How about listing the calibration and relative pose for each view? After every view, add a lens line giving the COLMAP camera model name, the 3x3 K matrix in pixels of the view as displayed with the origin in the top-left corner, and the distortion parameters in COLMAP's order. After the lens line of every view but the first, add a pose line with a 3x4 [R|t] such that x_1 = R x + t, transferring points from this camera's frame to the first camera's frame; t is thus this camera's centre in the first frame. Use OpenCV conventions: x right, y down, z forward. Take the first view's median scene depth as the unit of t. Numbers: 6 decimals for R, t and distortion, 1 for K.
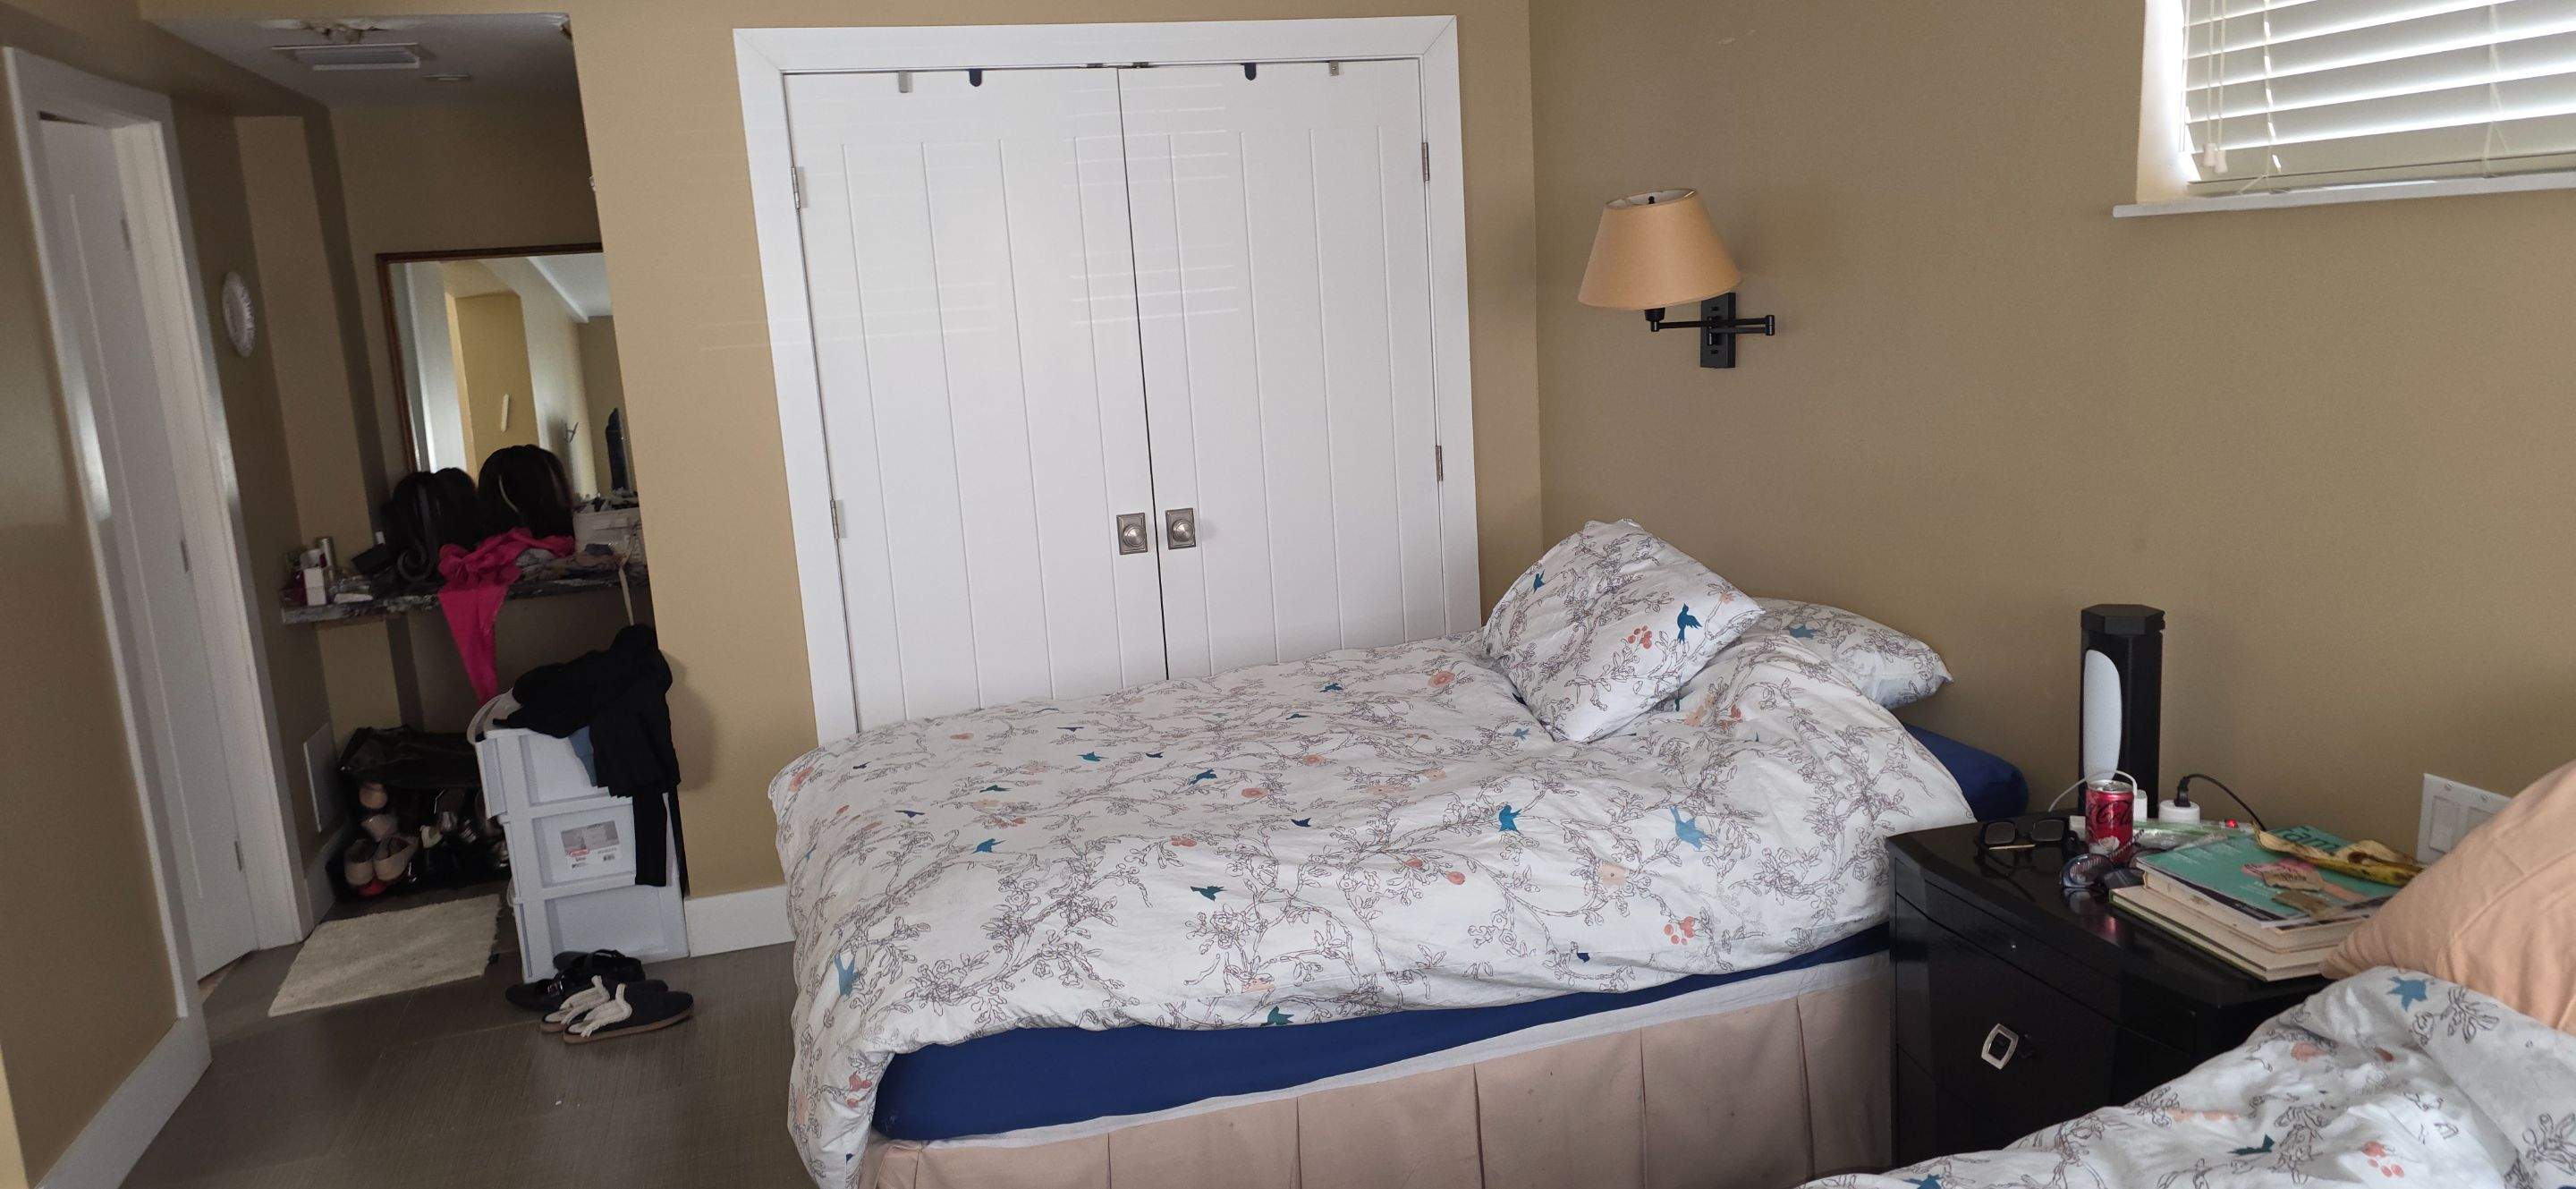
lens RADIAL K [[1698.8, 0, 1288.0], [0, 1698.8, 594.5], [0, 0, 1]] dist [0.075734, -0.083482]
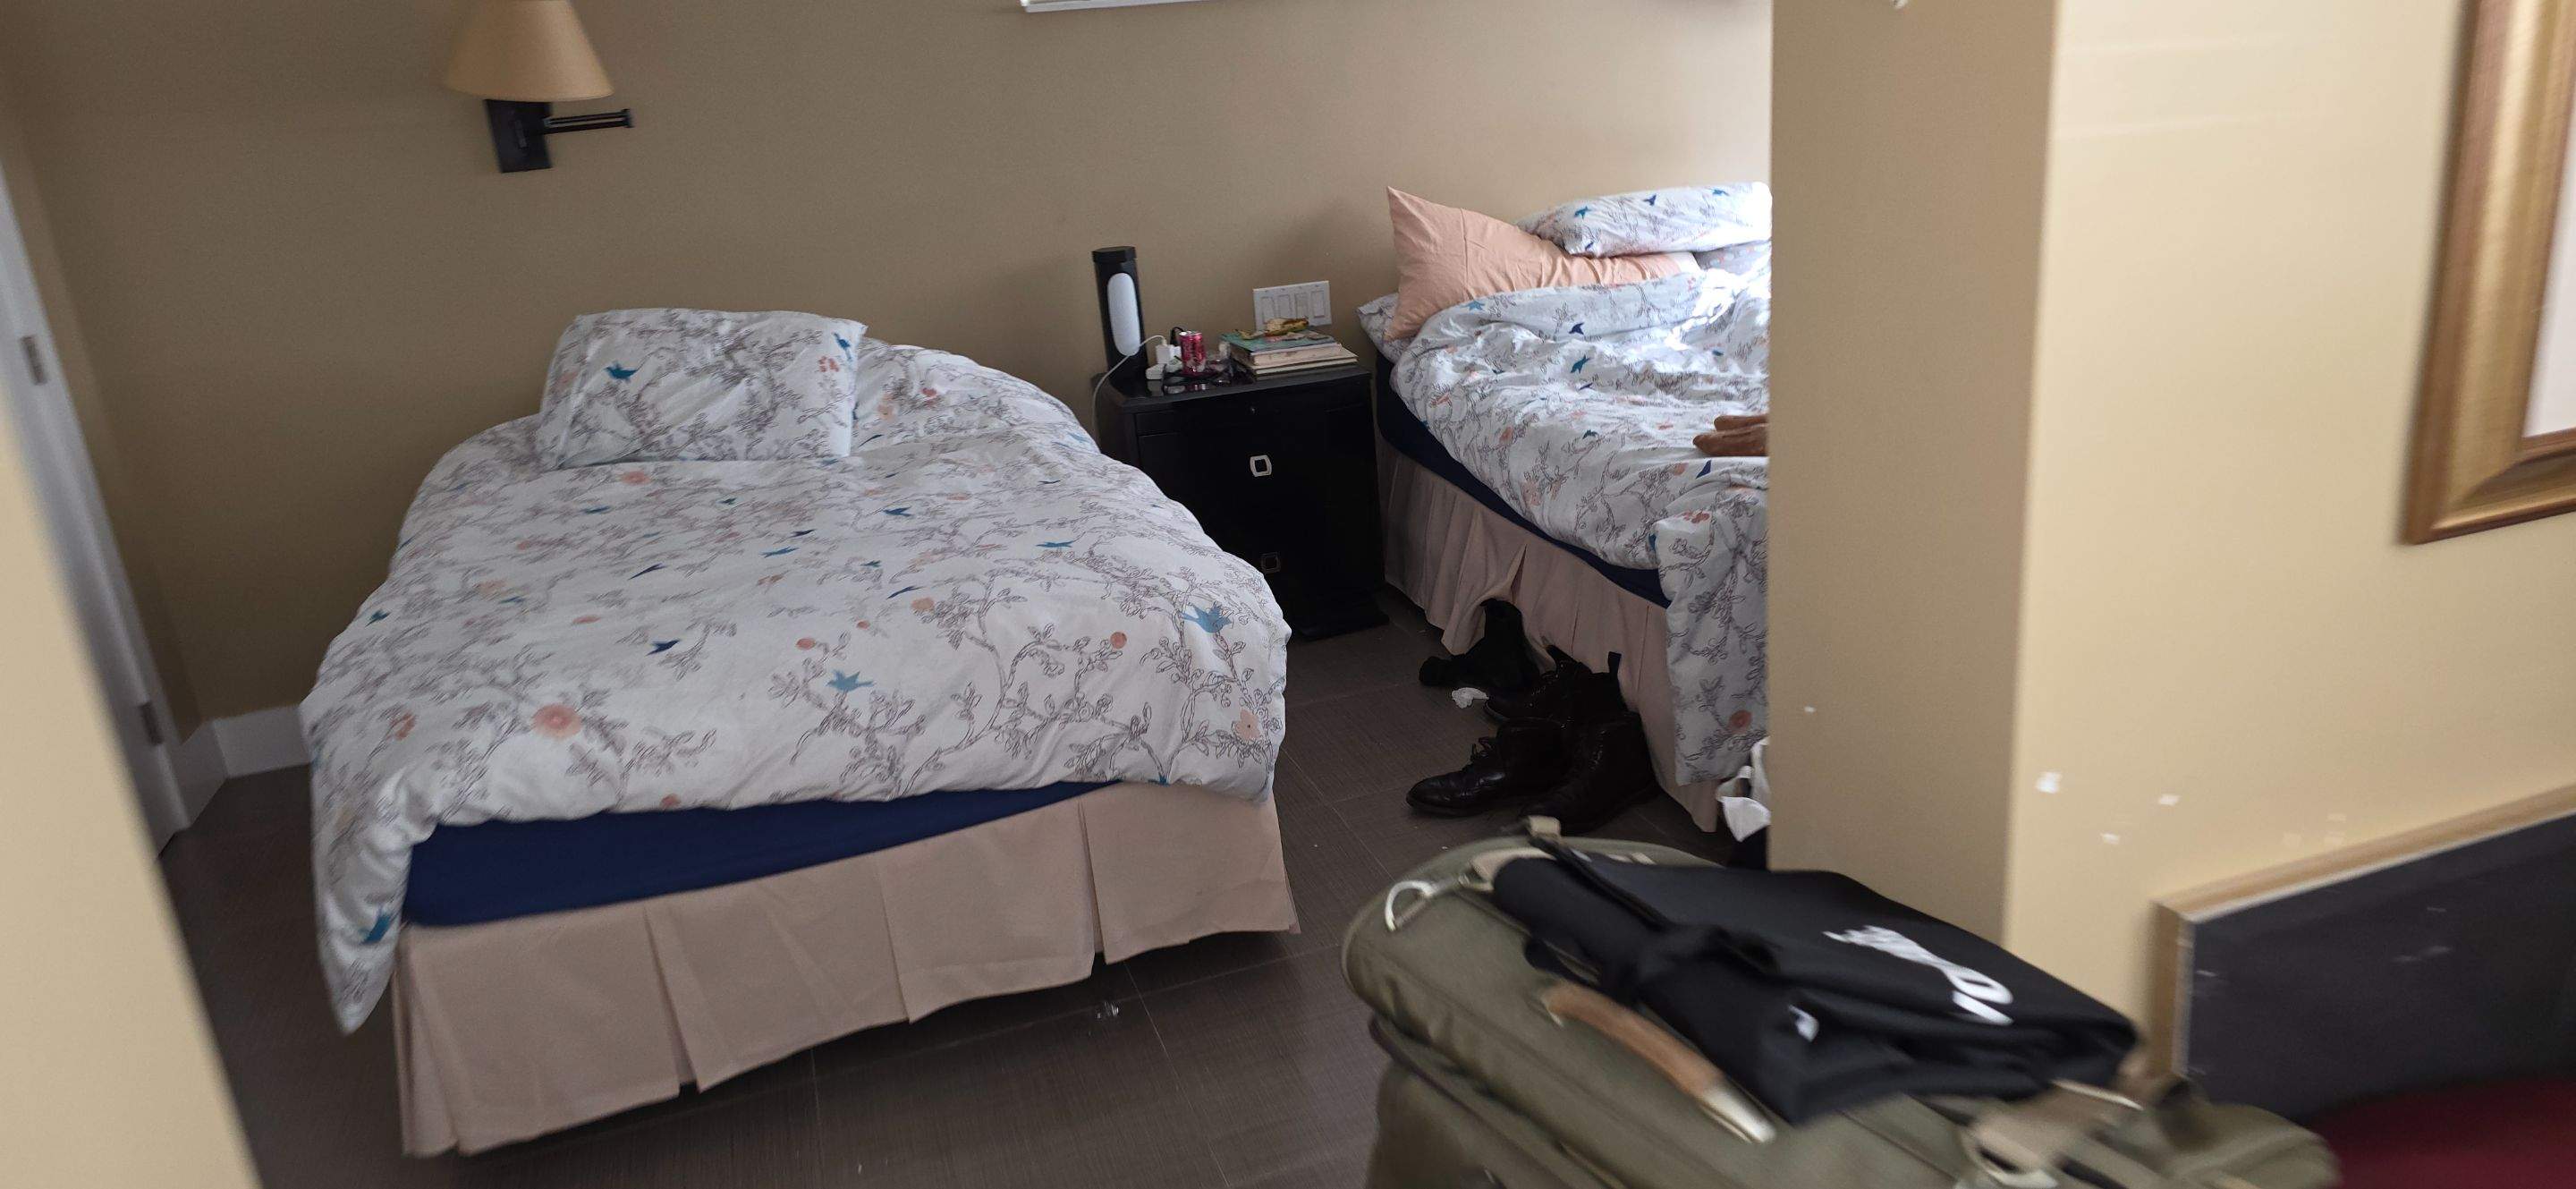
lens RADIAL K [[1716.6, 0, 1393.3], [0, 1716.6, 600.8], [0, 0, 1]] dist [0.046160, -0.088939]
pose [[-0.061823, -0.266449, 0.961864, -1.085517], [0.256653, 0.927057, 0.273303, -0.053219], [-0.964524, 0.263762, 0.011071, 0.693538]]
